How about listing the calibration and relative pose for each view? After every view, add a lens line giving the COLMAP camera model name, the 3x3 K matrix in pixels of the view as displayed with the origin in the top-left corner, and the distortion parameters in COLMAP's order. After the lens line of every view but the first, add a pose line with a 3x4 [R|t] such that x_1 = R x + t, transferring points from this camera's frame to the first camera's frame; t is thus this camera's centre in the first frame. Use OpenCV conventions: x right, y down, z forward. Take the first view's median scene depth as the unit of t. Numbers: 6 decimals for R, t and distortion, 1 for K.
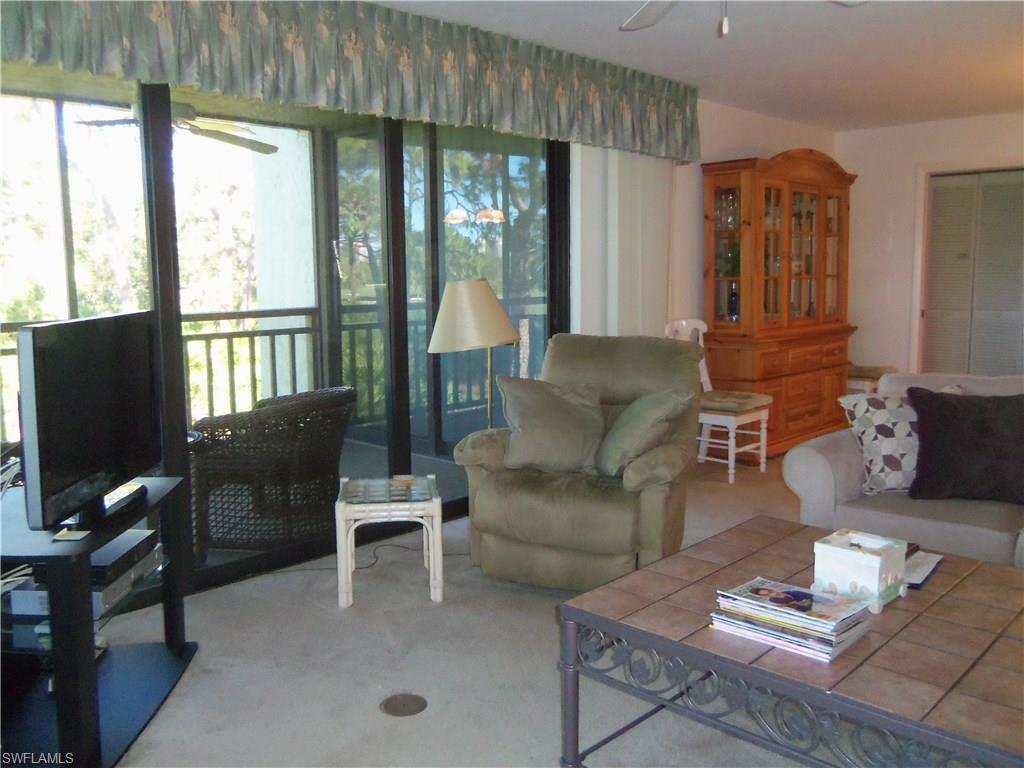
lens RADIAL K [[856.7, 0, 512.2], [0, 856.7, 360.1], [0, 0, 1]] dist [-0.036327, 0.014151]
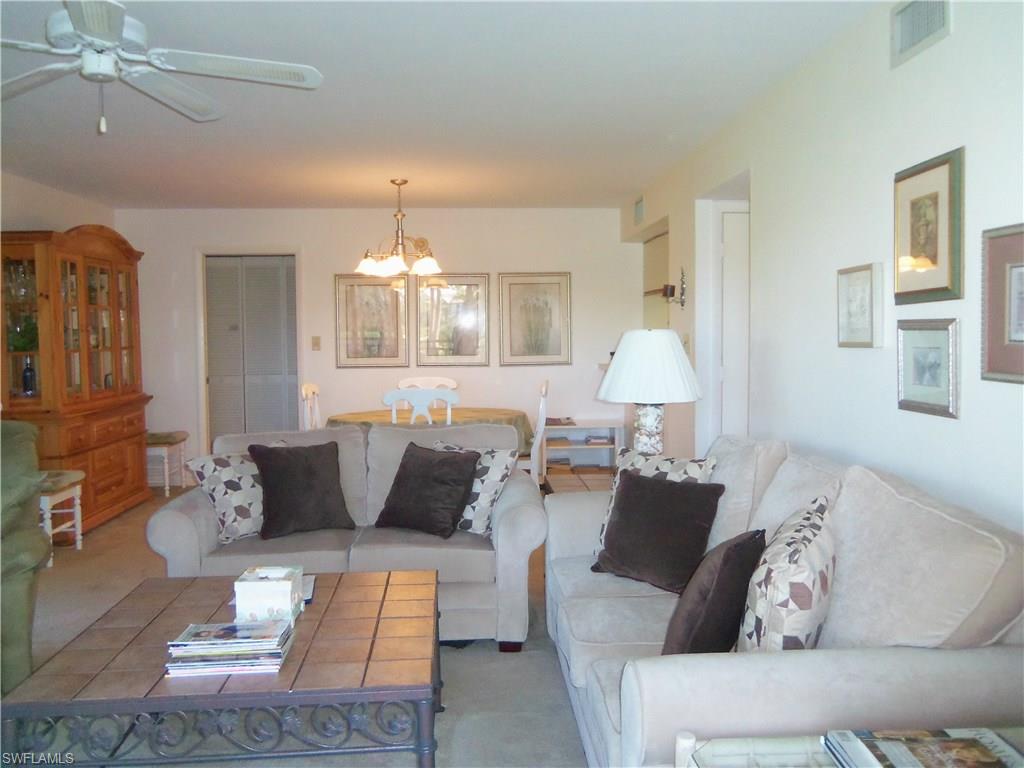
lens RADIAL K [[856.7, 0, 512.2], [0, 856.7, 360.1], [0, 0, 1]] dist [-0.036327, 0.014151]
pose [[0.663413, -0.025896, 0.747805, -0.166504], [0.084450, 0.995607, -0.040442, -0.006536], [-0.743473, 0.089982, 0.662685, -0.054482]]
